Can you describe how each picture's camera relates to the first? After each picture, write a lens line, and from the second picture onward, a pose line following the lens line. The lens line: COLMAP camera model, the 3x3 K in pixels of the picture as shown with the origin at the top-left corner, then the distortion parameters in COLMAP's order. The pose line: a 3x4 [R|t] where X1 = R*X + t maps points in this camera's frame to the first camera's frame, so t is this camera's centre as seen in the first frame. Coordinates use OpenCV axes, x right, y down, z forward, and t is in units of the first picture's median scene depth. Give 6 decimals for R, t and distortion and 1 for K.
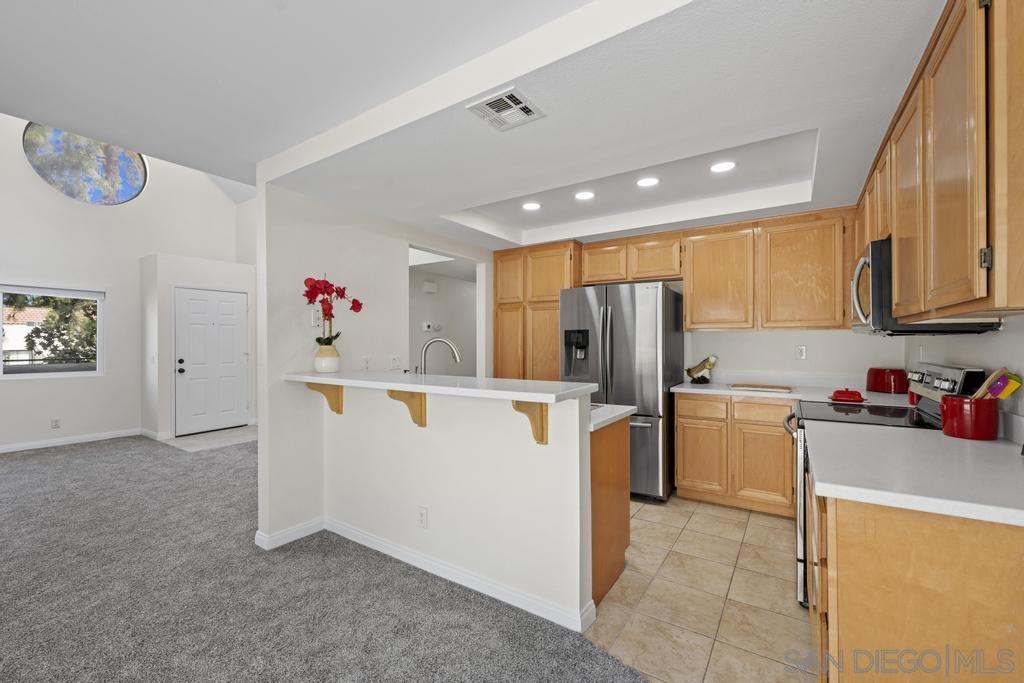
lens RADIAL K [[424.8, 0, 512.0], [0, 424.8, 341.5], [0, 0, 1]] dist [0.000474, 0.000275]
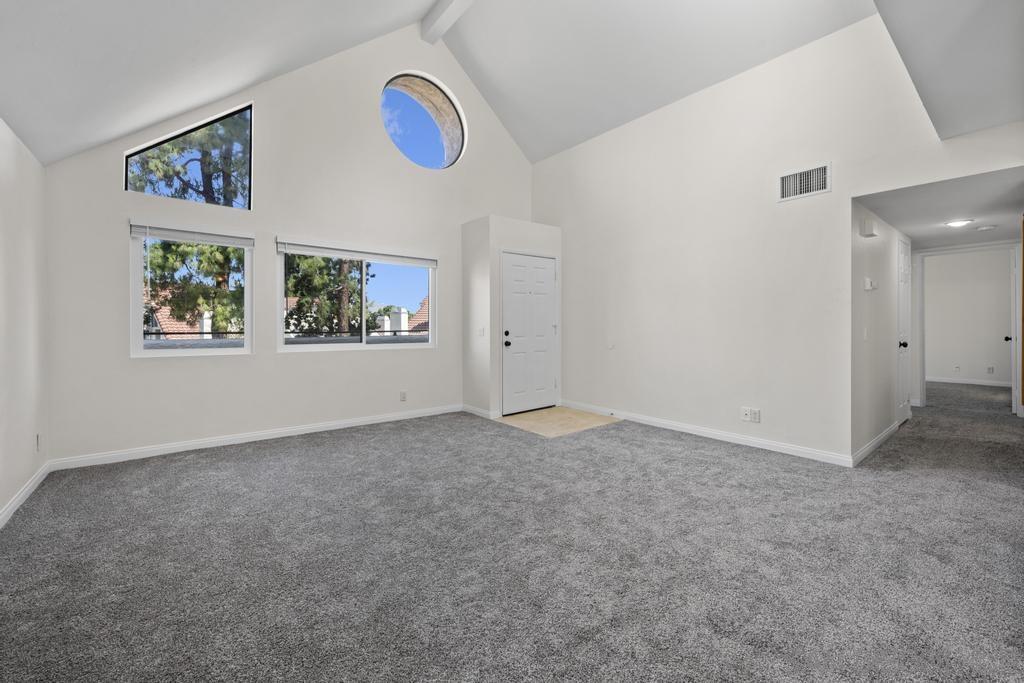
lens RADIAL K [[414.8, 0, 520.8], [0, 414.8, 325.9], [0, 0, 1]] dist [-0.001562, -0.000111]
pose [[0.956845, -0.001588, -0.290595, -0.882289], [0.003006, 0.999986, 0.004433, 0.048526], [0.290584, -0.005115, 0.956836, 0.284790]]
